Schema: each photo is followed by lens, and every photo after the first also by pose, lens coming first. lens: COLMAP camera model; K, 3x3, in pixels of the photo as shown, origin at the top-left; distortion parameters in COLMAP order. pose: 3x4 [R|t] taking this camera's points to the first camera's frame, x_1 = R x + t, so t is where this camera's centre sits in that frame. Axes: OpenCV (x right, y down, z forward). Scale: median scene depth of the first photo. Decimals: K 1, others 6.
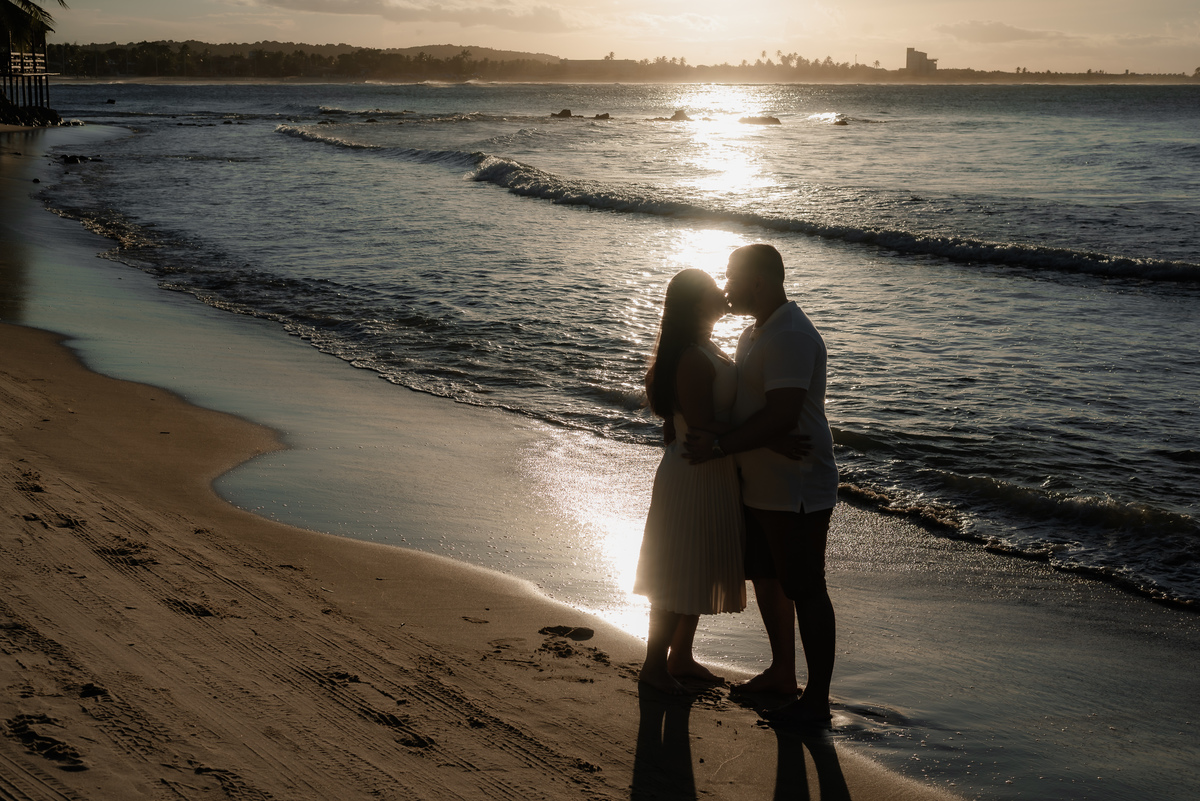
lens RADIAL K [[1862.8, 0, 600.2], [0, 1862.8, 406.7], [0, 0, 1]] dist [0.031329, 0.000000]
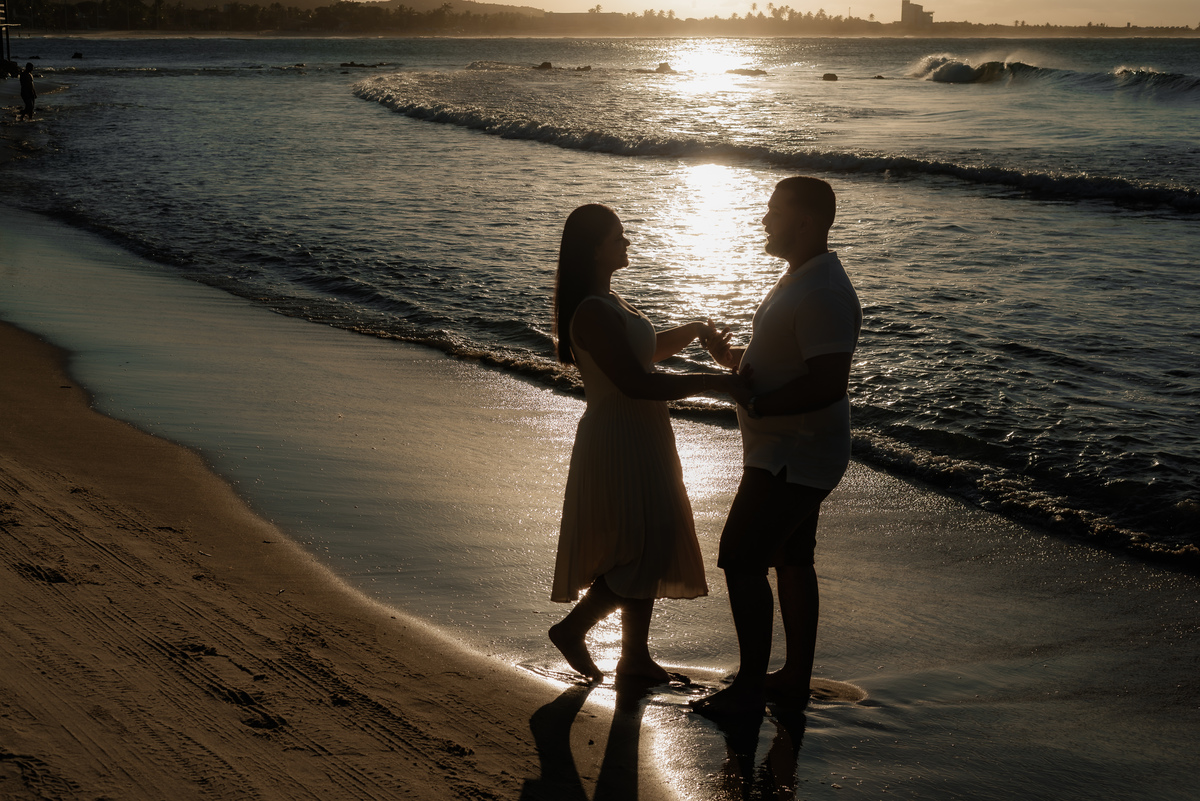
lens RADIAL K [[1862.8, 0, 599.9], [0, 1862.8, 394.8], [0, 0, 1]] dist [0.031329, 0.000000]
pose [[0.999972, -0.001487, -0.007361, 0.061034], [0.001572, 0.999932, 0.011530, 0.011073], [0.007344, -0.011542, 0.999906, 0.095705]]
